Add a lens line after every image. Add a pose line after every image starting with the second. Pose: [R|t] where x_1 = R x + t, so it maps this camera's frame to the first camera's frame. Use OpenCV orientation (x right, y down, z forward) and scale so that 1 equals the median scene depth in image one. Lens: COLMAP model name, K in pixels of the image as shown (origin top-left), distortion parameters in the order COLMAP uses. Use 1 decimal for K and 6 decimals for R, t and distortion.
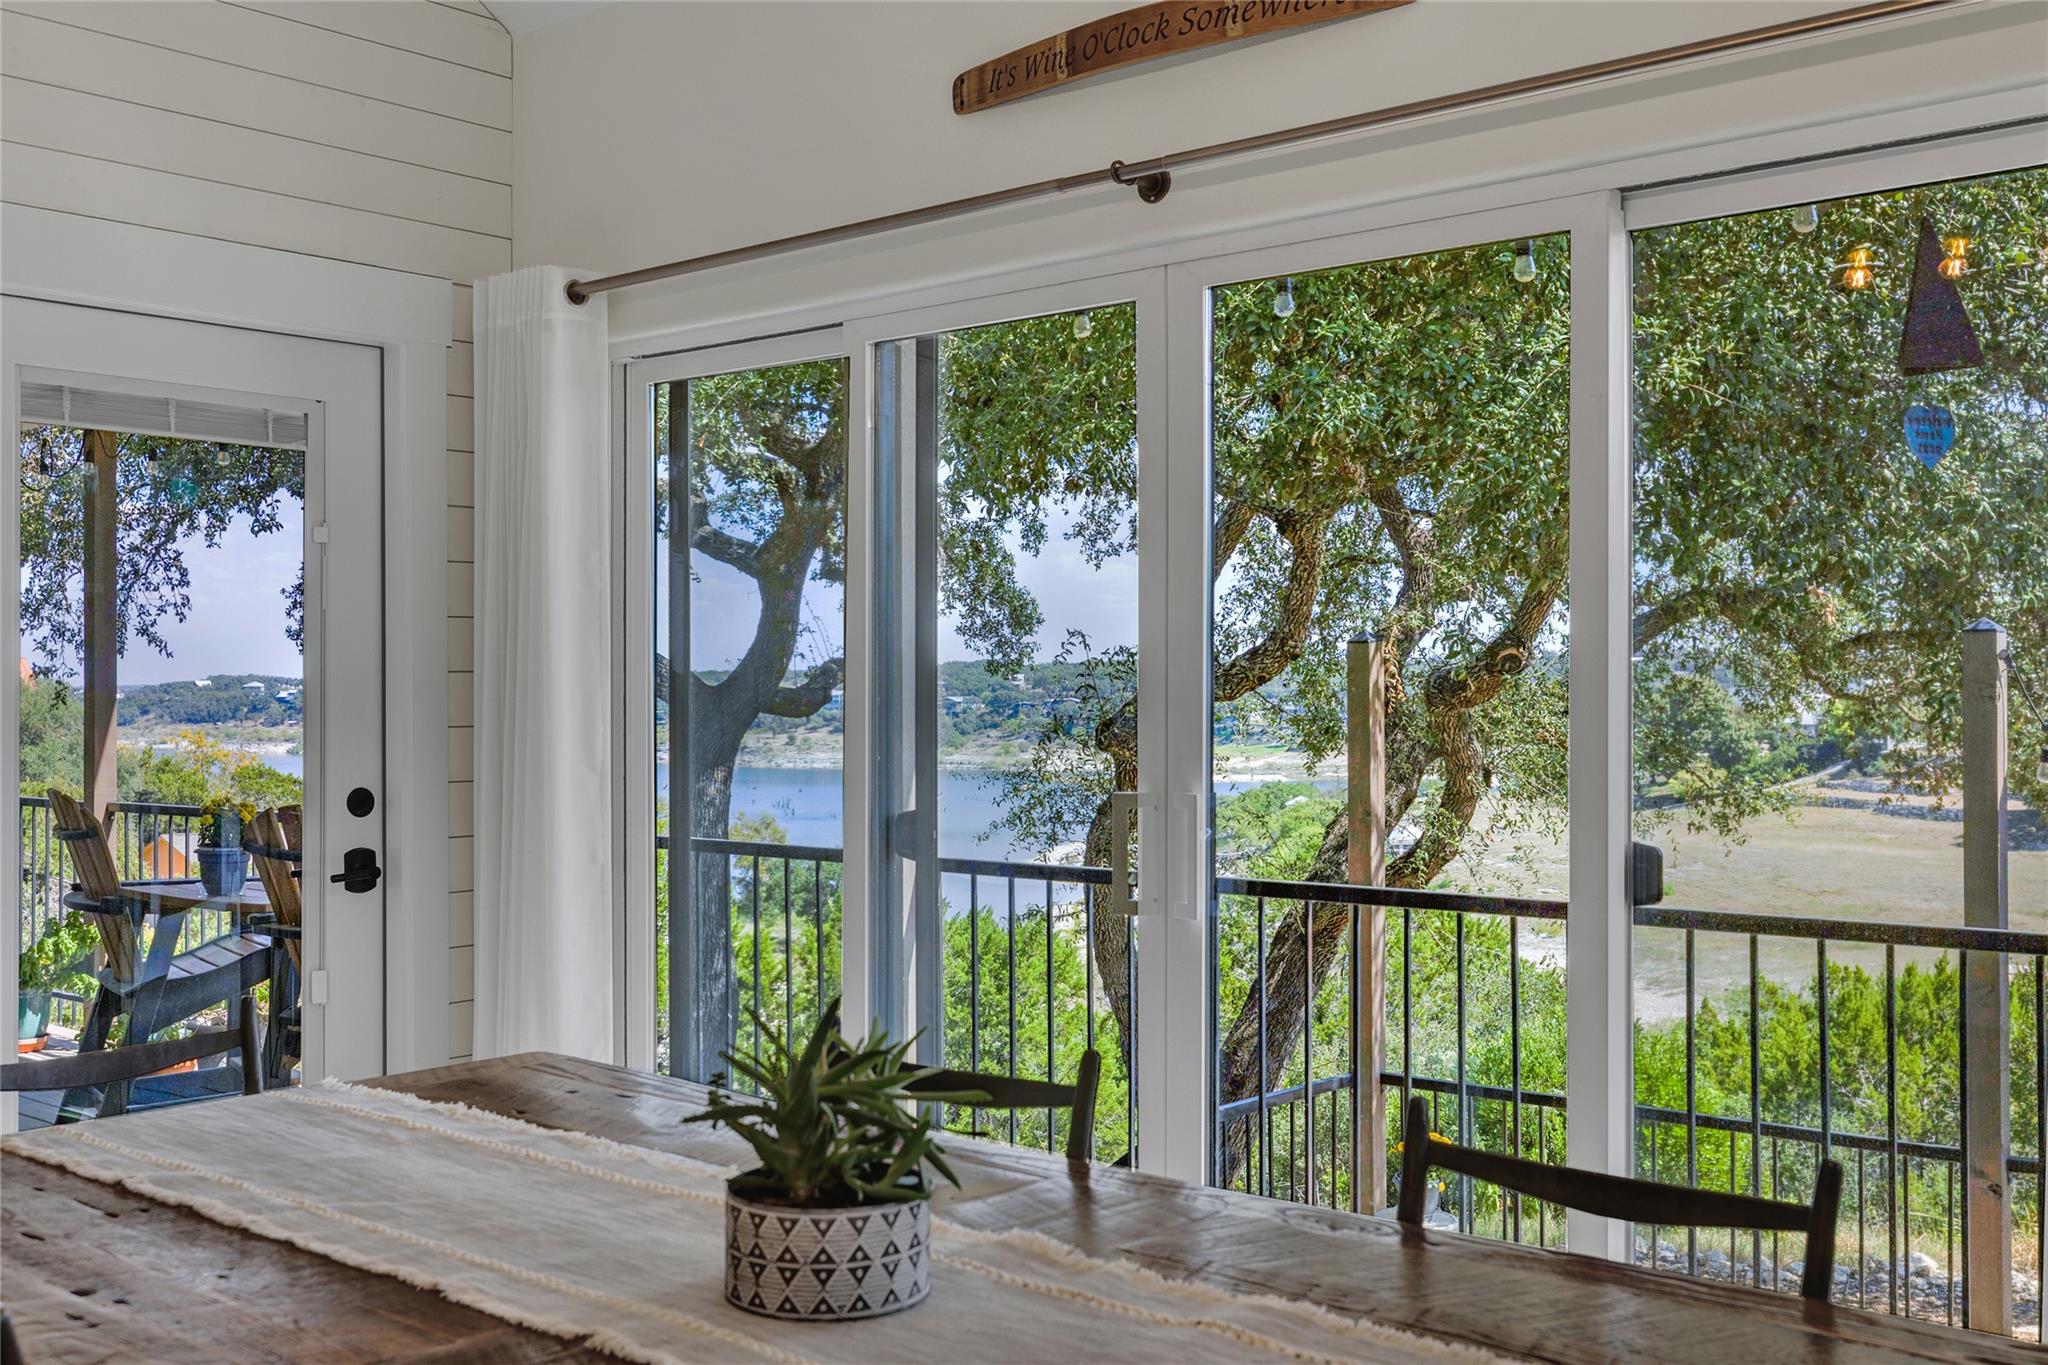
lens RADIAL K [[2085.1, 0, 1024.0], [0, 2085.1, 682.5], [0, 0, 1]] dist [0.001315, 0.009802]
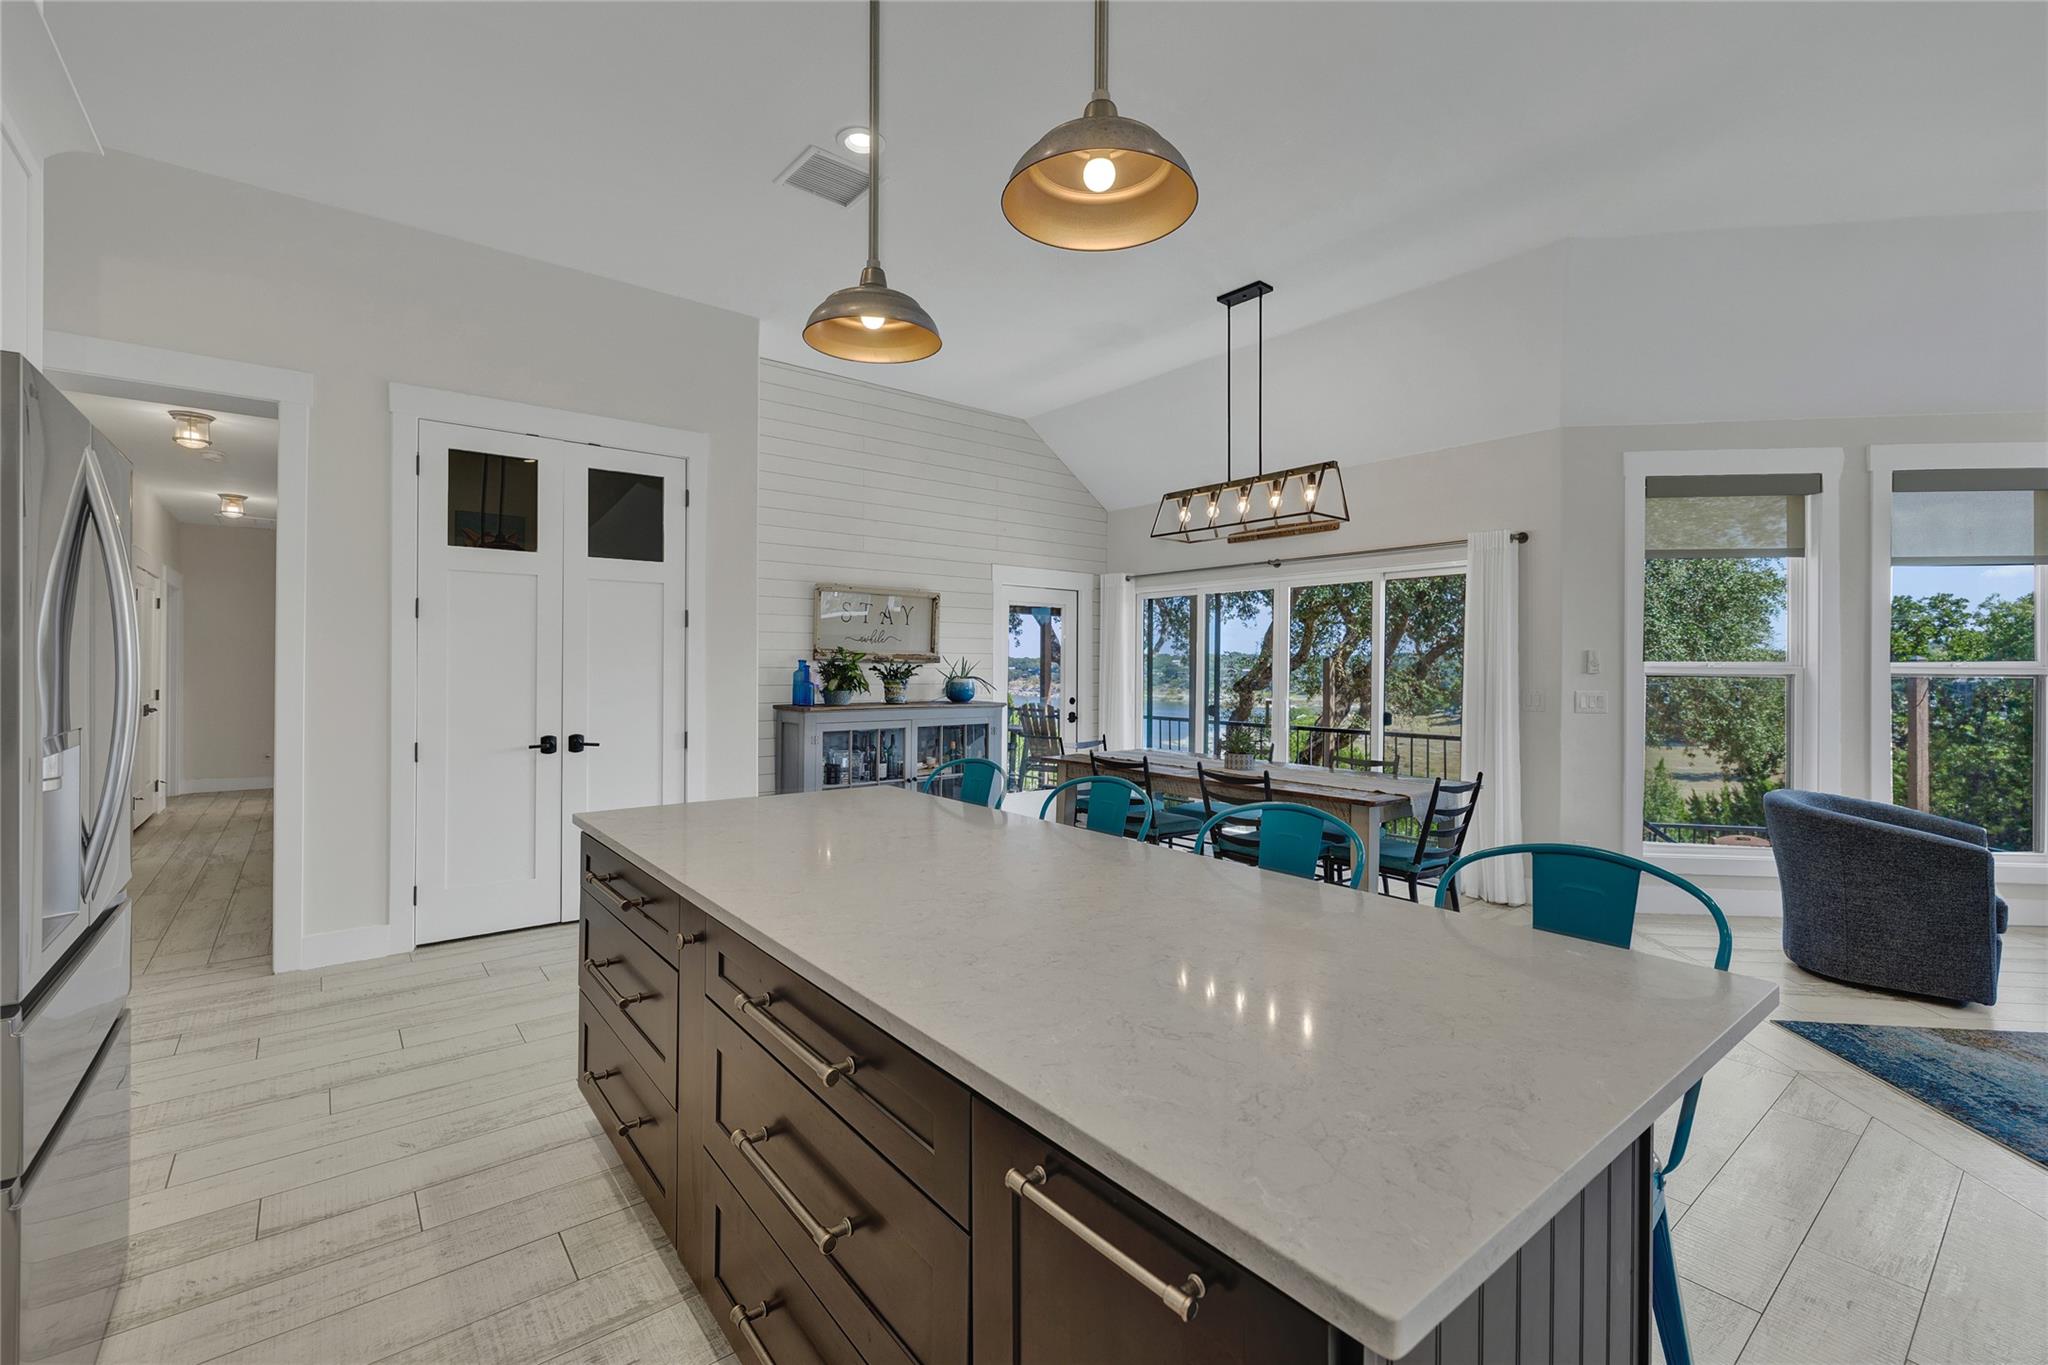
lens RADIAL K [[880.8, 0, 1012.0], [0, 880.8, 663.6], [0, 0, 1]] dist [0.001454, 0.000734]
pose [[0.982481, 0.007746, -0.186203, -0.065625], [-0.007620, 0.999970, 0.001392, -0.011032], [0.186208, 0.000051, 0.982510, -0.442858]]
